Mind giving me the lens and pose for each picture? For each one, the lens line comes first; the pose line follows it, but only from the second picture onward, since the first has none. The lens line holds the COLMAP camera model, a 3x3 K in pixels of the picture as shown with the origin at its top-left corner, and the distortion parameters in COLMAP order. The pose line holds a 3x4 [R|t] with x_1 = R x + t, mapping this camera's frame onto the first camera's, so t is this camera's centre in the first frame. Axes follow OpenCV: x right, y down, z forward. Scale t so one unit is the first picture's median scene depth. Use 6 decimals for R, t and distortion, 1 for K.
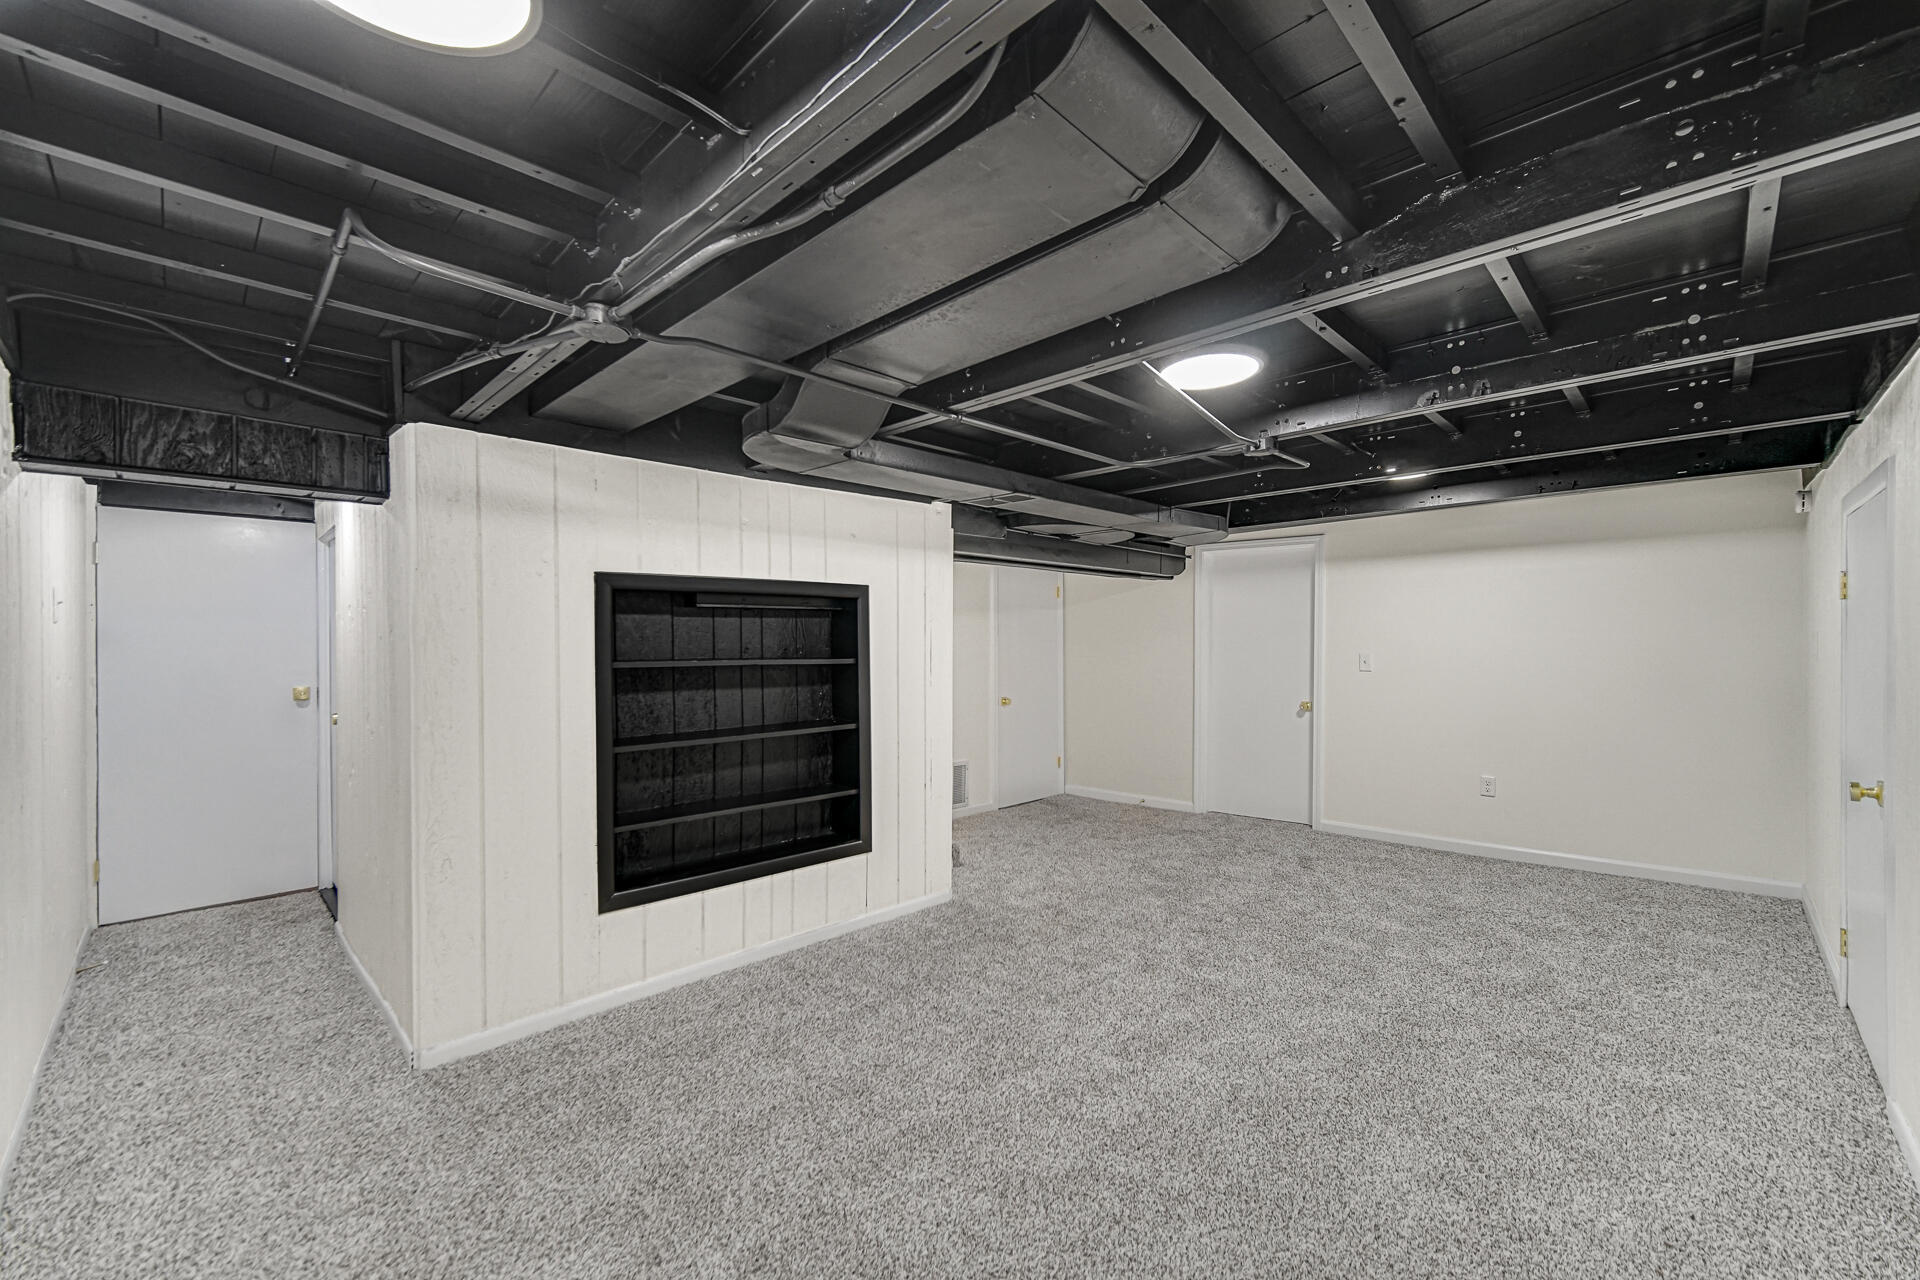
lens RADIAL K [[761.1, 0, 955.1], [0, 761.1, 632.7], [0, 0, 1]] dist [-0.002072, -0.000338]
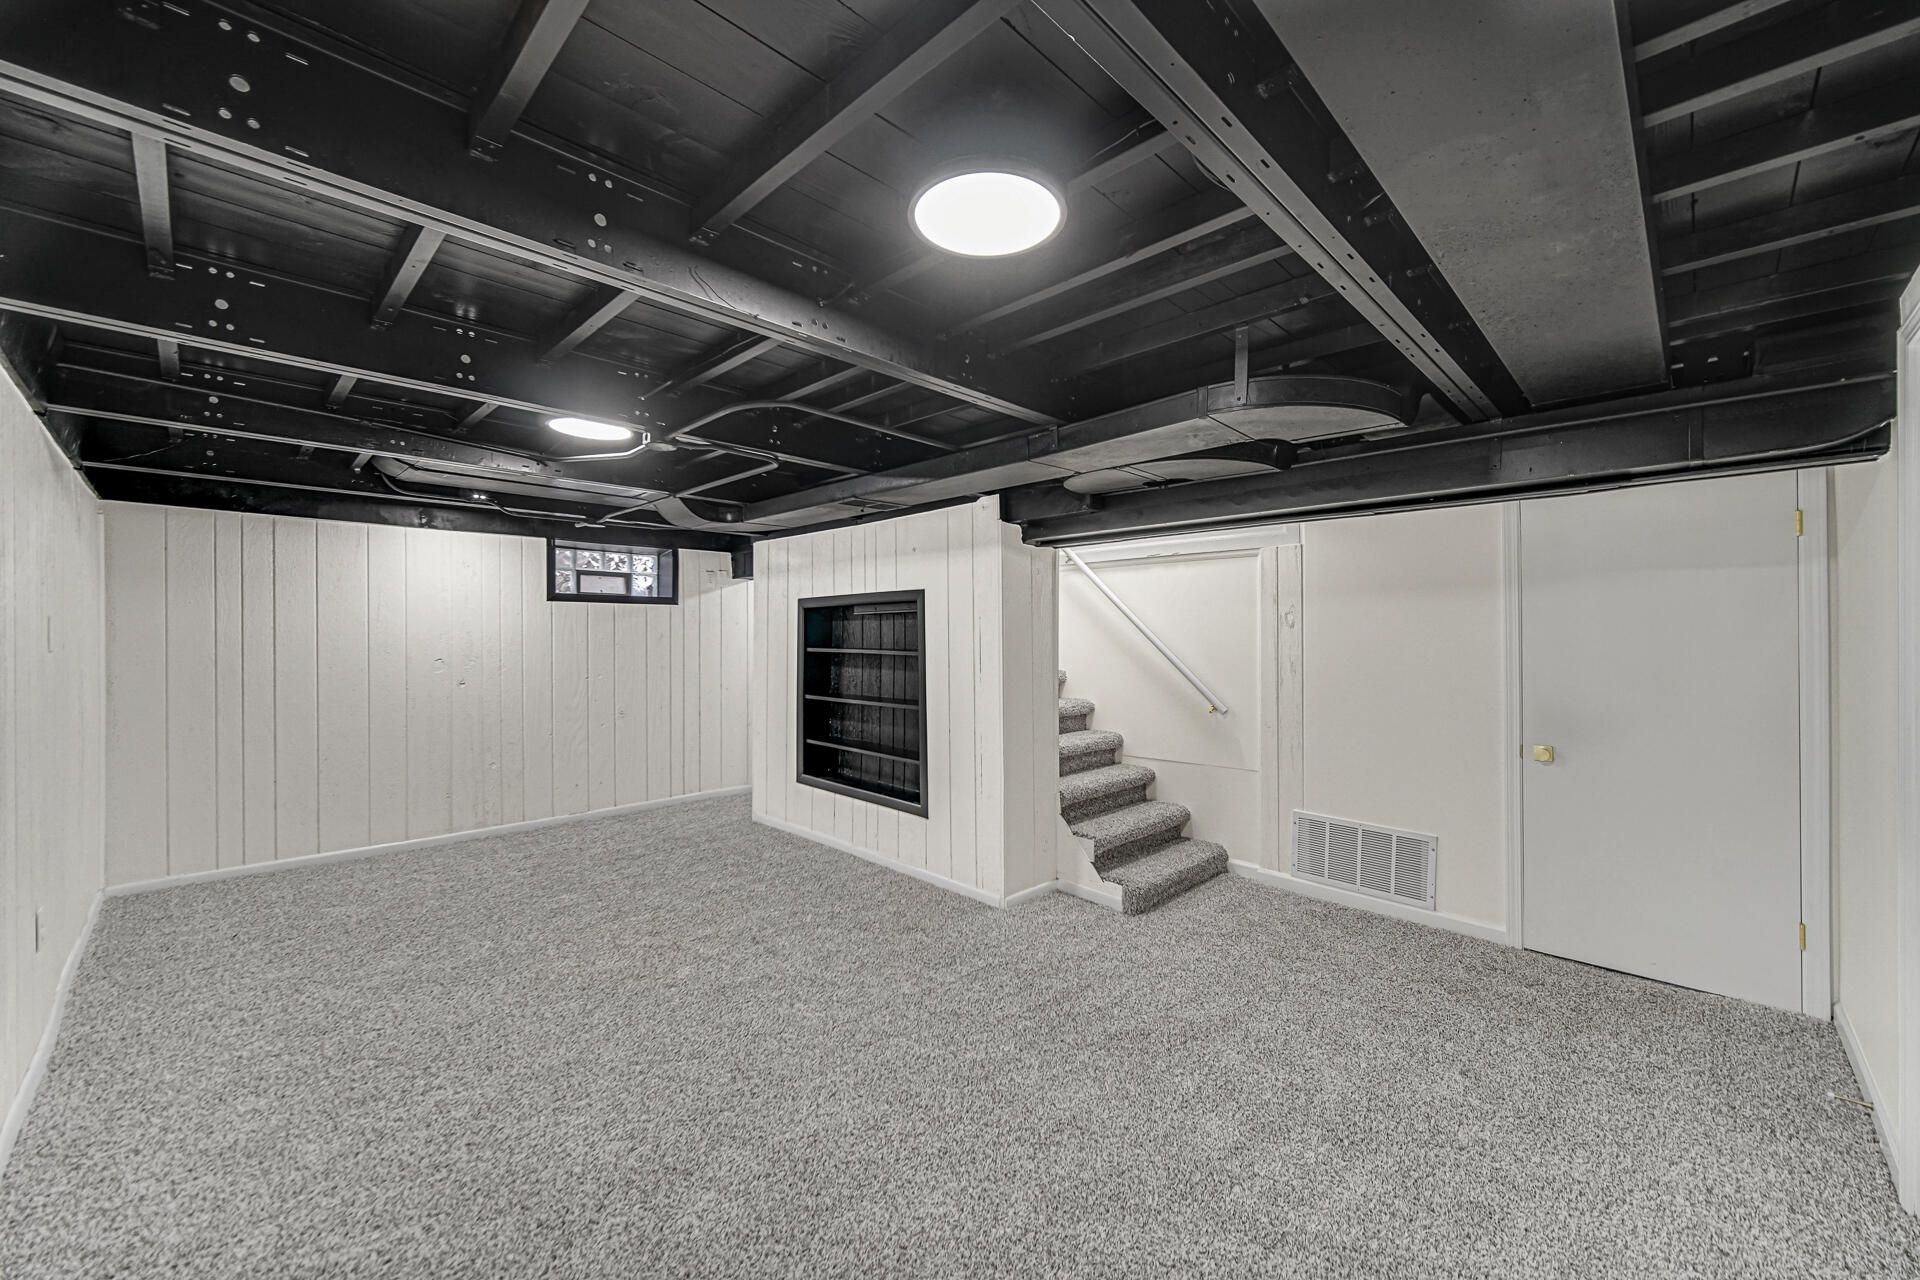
lens RADIAL K [[761.1, 0, 955.1], [0, 761.1, 632.7], [0, 0, 1]] dist [-0.002072, -0.000338]
pose [[-0.002952, 0.000105, -0.999996, 1.127704], [0.006746, 0.999977, 0.000085, 0.004667], [0.999973, -0.006746, -0.002952, 1.128423]]
